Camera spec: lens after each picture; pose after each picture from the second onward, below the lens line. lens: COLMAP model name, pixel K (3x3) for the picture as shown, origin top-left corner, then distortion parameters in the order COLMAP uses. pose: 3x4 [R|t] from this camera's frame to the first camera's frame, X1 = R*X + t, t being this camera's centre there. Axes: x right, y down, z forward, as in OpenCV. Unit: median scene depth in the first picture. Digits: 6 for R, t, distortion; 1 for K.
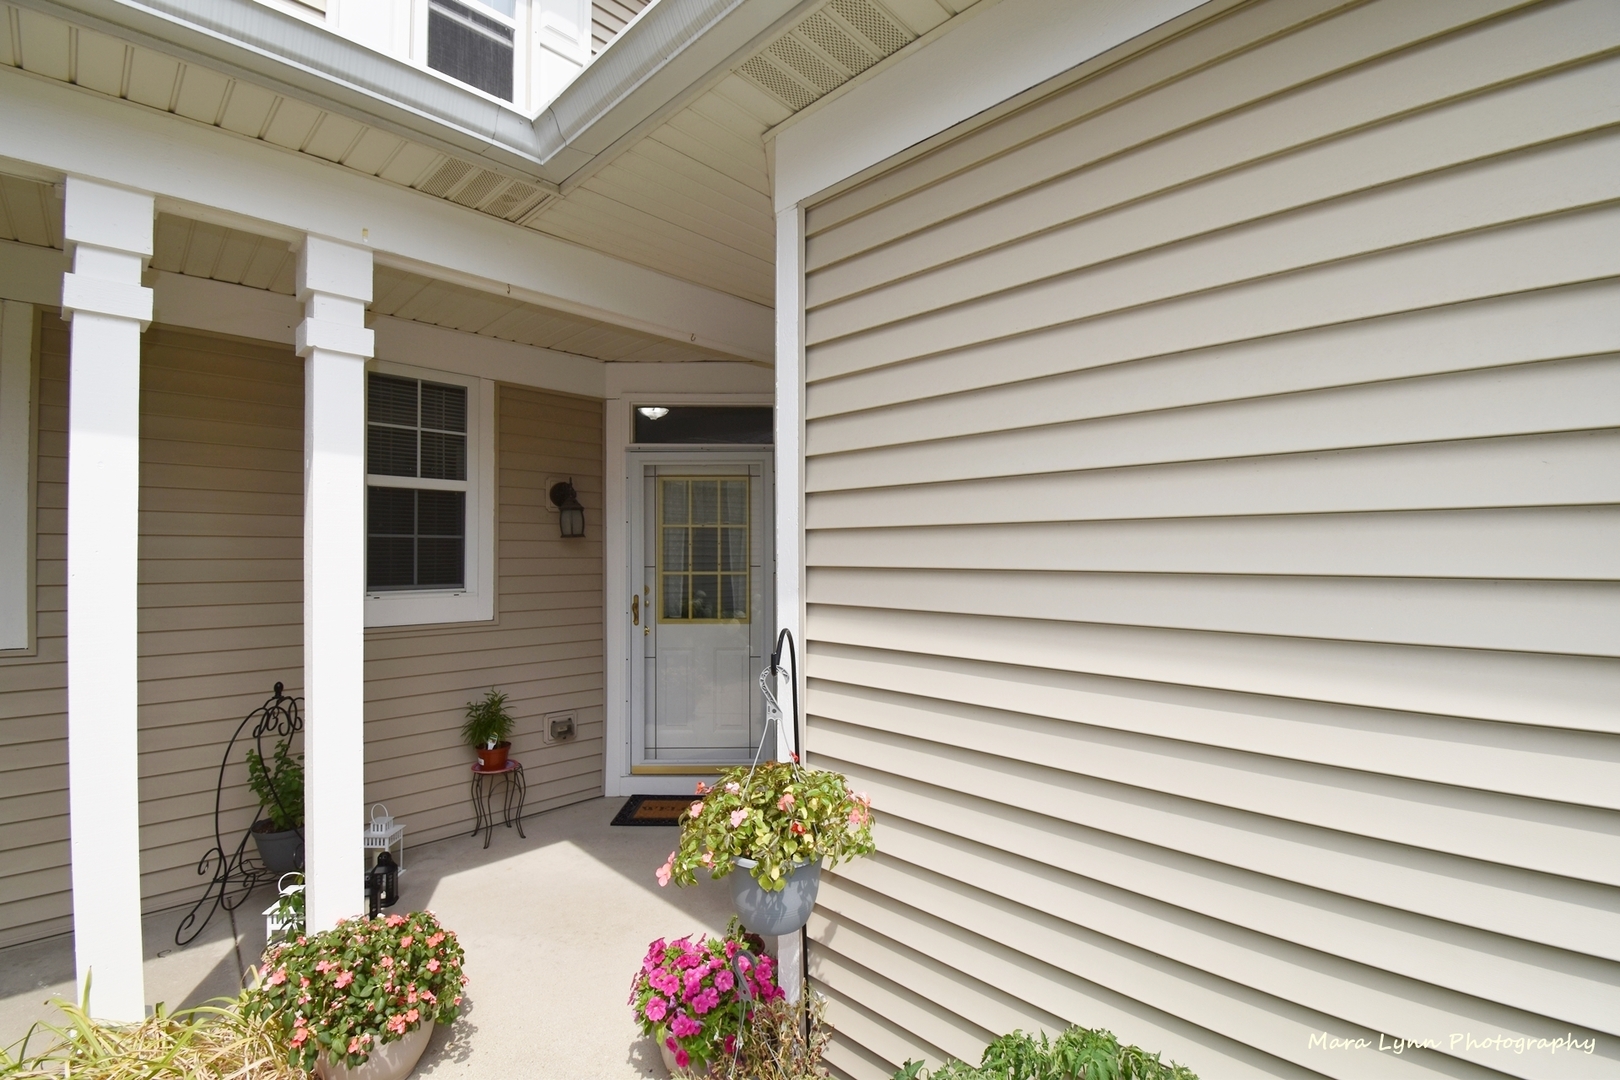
lens RADIAL K [[721.1, 0, 820.2], [0, 721.1, 546.5], [0, 0, 1]] dist [0.014275, -0.022706]
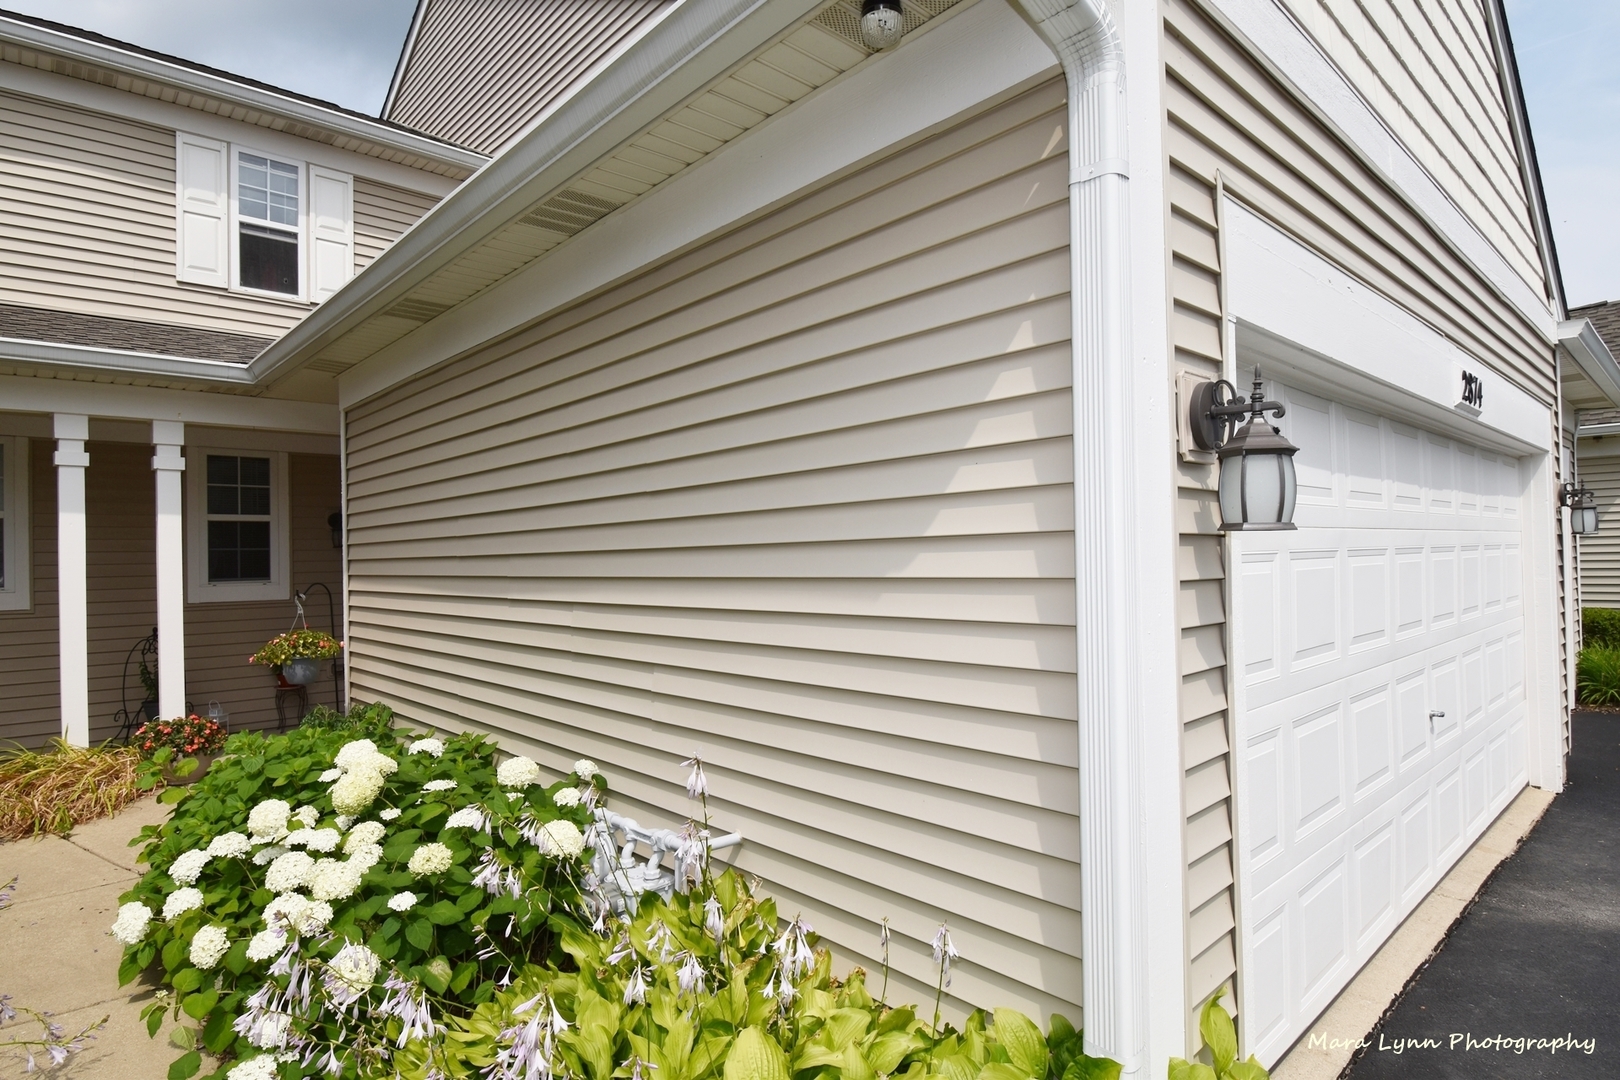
lens RADIAL K [[887.1, 0, 833.7], [0, 887.1, 550.5], [0, 0, 1]] dist [-0.023945, -0.001098]
pose [[0.999080, -0.016764, -0.039485, 1.184447], [0.016920, 0.999850, 0.003618, 0.005835], [0.039418, -0.004283, 0.999214, -1.289949]]
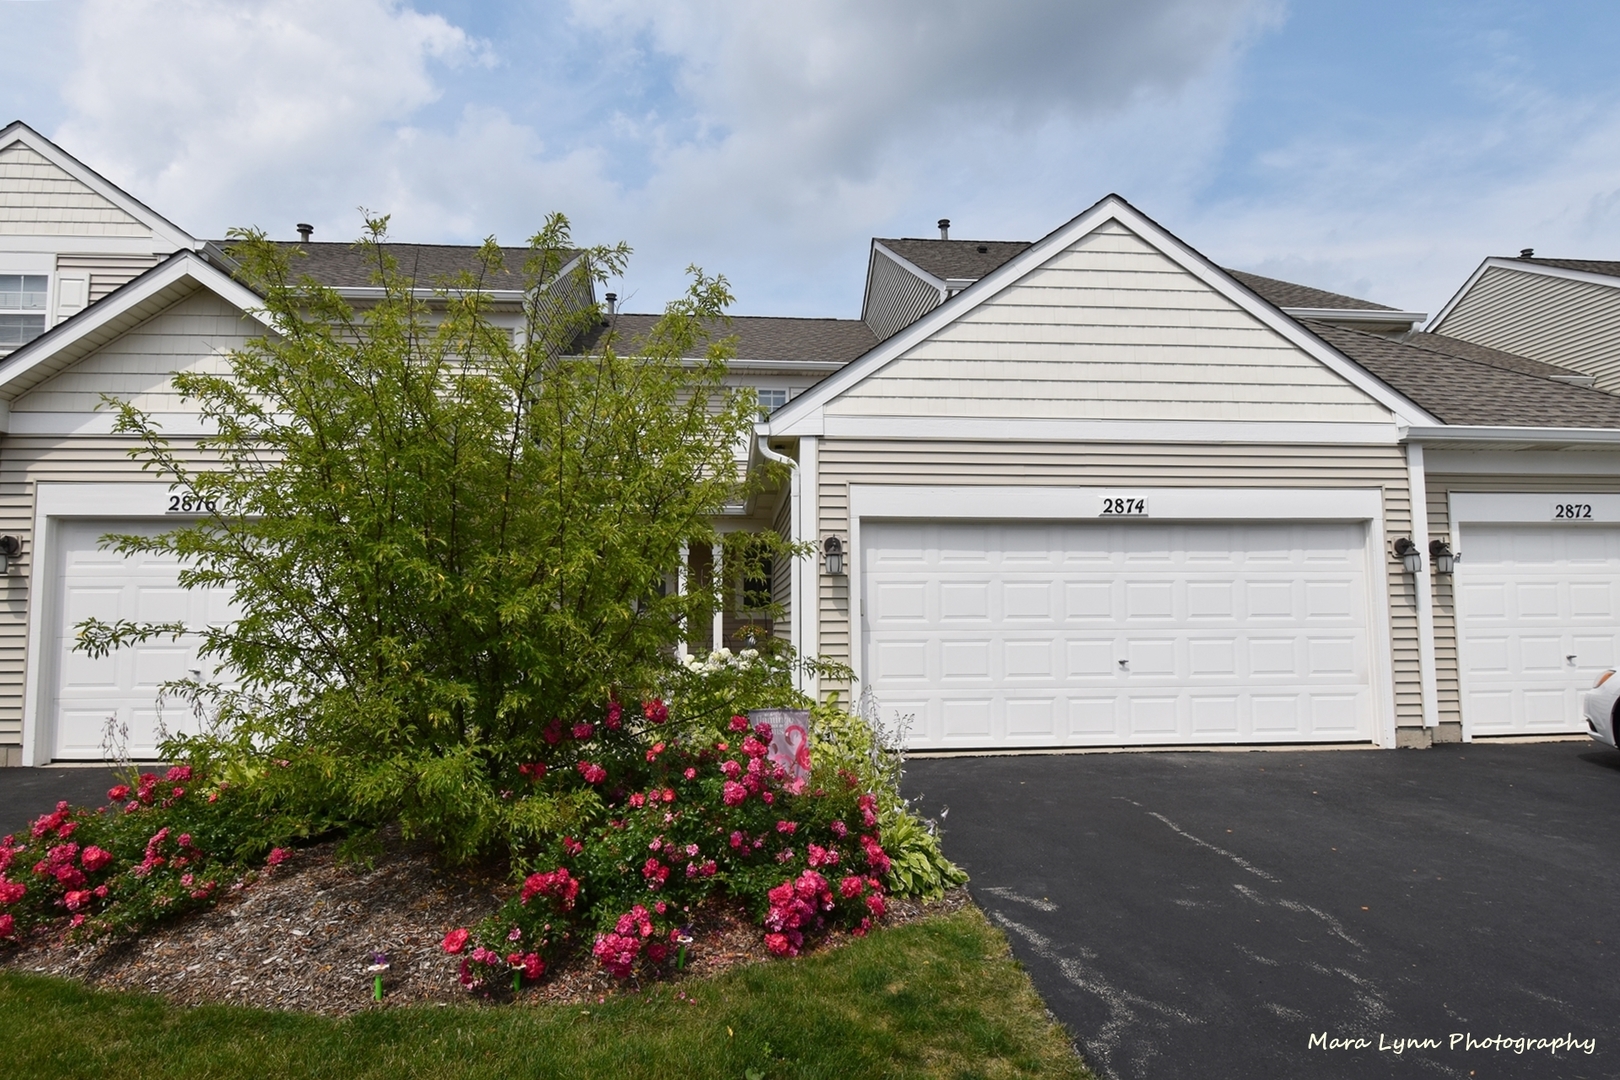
lens RADIAL K [[945.3, 0, 808.8], [0, 945.3, 543.1], [0, 0, 1]] dist [0.113882, -0.001177]
pose [[0.756571, -0.057909, -0.651342, 3.176829], [0.010317, 0.997004, -0.076658, 0.120225], [0.653830, 0.051277, 0.754902, -2.750259]]
